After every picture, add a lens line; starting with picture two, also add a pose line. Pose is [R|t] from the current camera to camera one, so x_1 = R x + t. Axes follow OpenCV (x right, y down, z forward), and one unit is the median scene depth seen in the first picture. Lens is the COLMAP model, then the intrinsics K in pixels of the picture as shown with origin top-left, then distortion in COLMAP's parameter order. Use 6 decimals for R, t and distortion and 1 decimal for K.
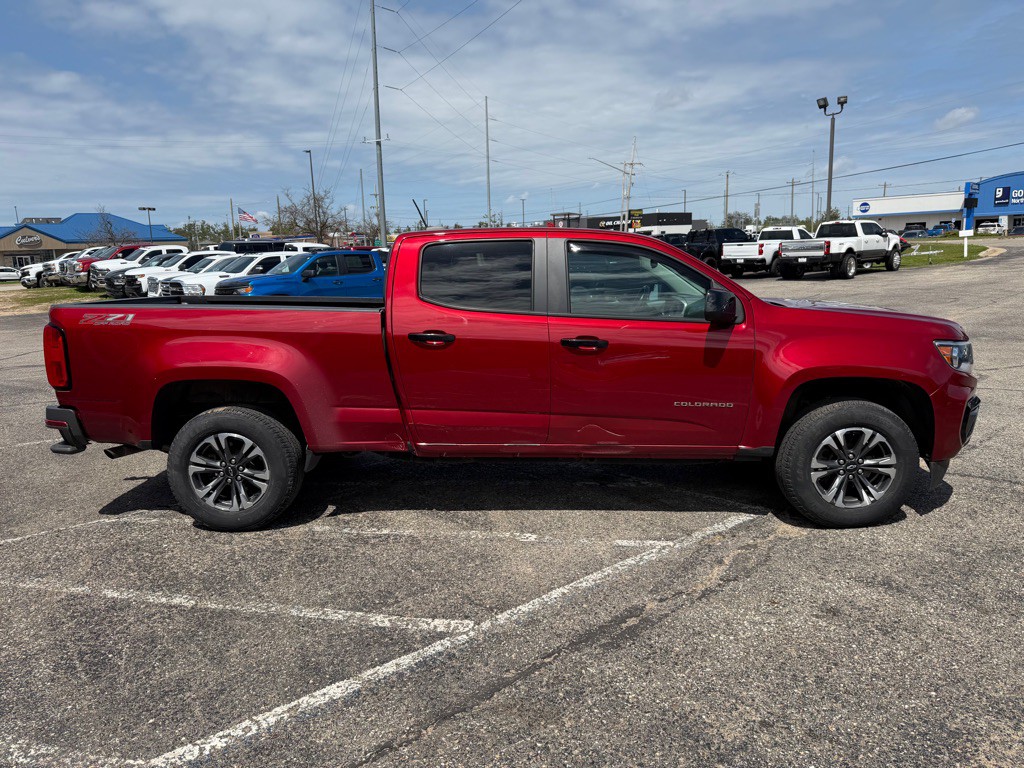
lens RADIAL K [[721.7, 0, 502.3], [0, 721.7, 379.3], [0, 0, 1]] dist [0.053716, -0.071223]
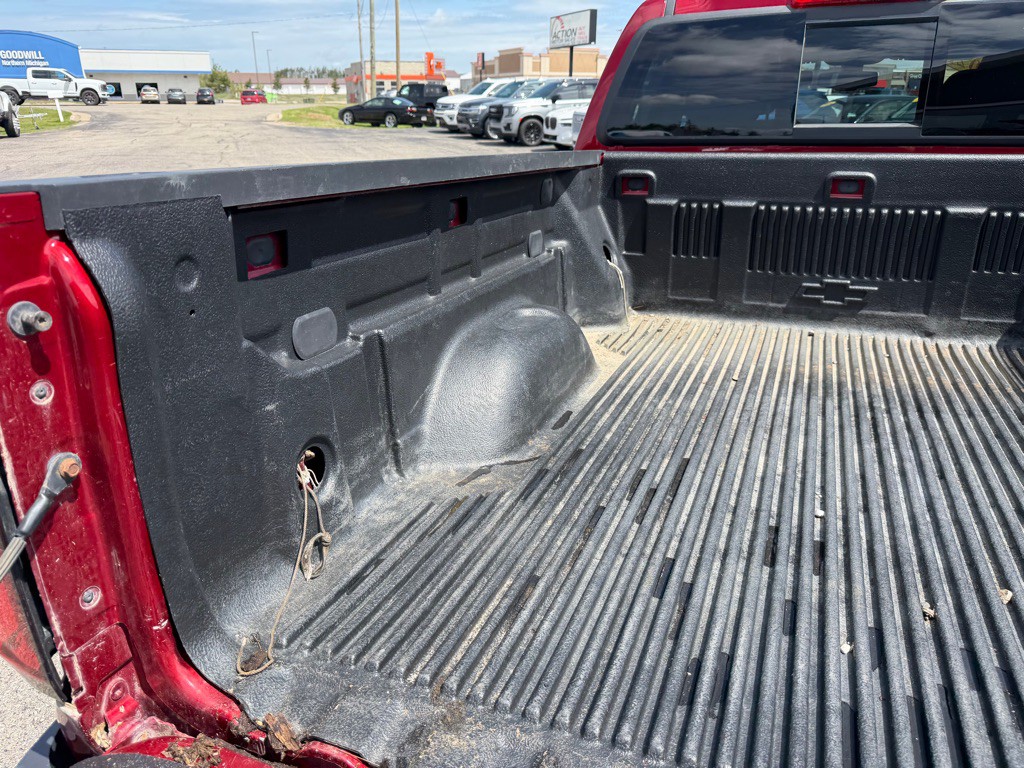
lens RADIAL K [[721.7, 0, 505.0], [0, 721.7, 389.2], [0, 0, 1]] dist [0.053716, -0.071223]
pose [[0.337845, -0.312580, 0.887781, -0.106520], [0.149898, 0.949072, 0.277116, -0.021320], [-0.929188, 0.039454, 0.367494, 0.182465]]
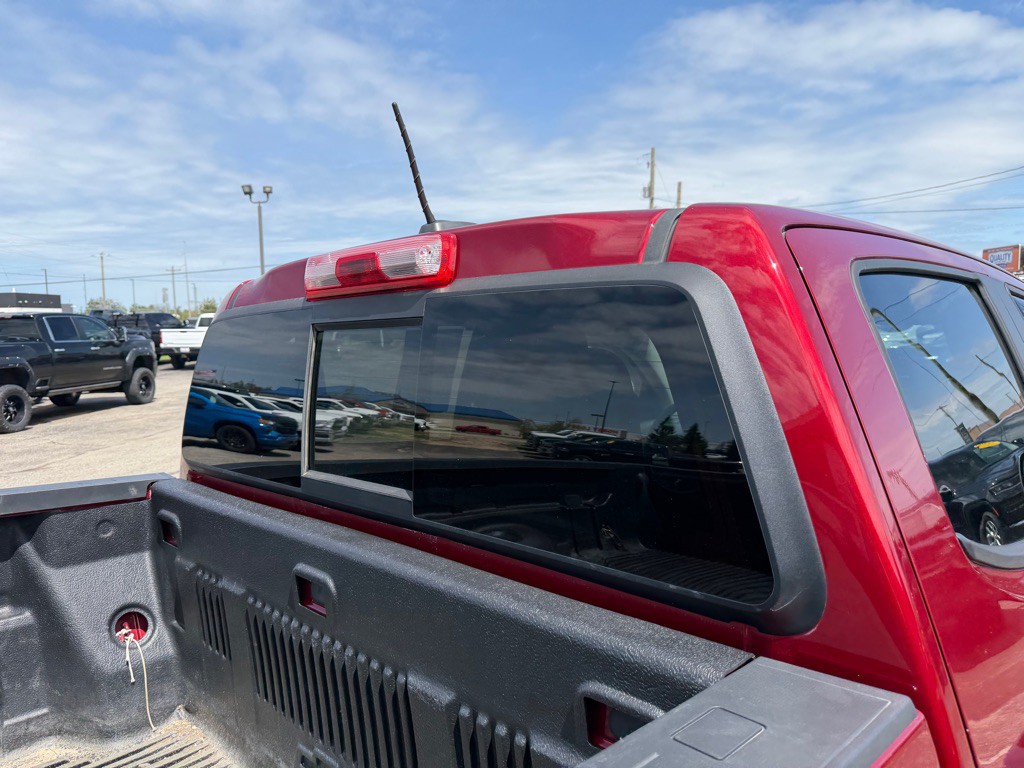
lens RADIAL K [[721.7, 0, 507.3], [0, 721.7, 382.7], [0, 0, 1]] dist [0.053716, -0.071223]
pose [[0.680173, -0.034079, 0.732259, -0.048096], [0.119182, 0.990769, -0.064595, -0.022987], [-0.723298, 0.131208, 0.677956, 0.140497]]
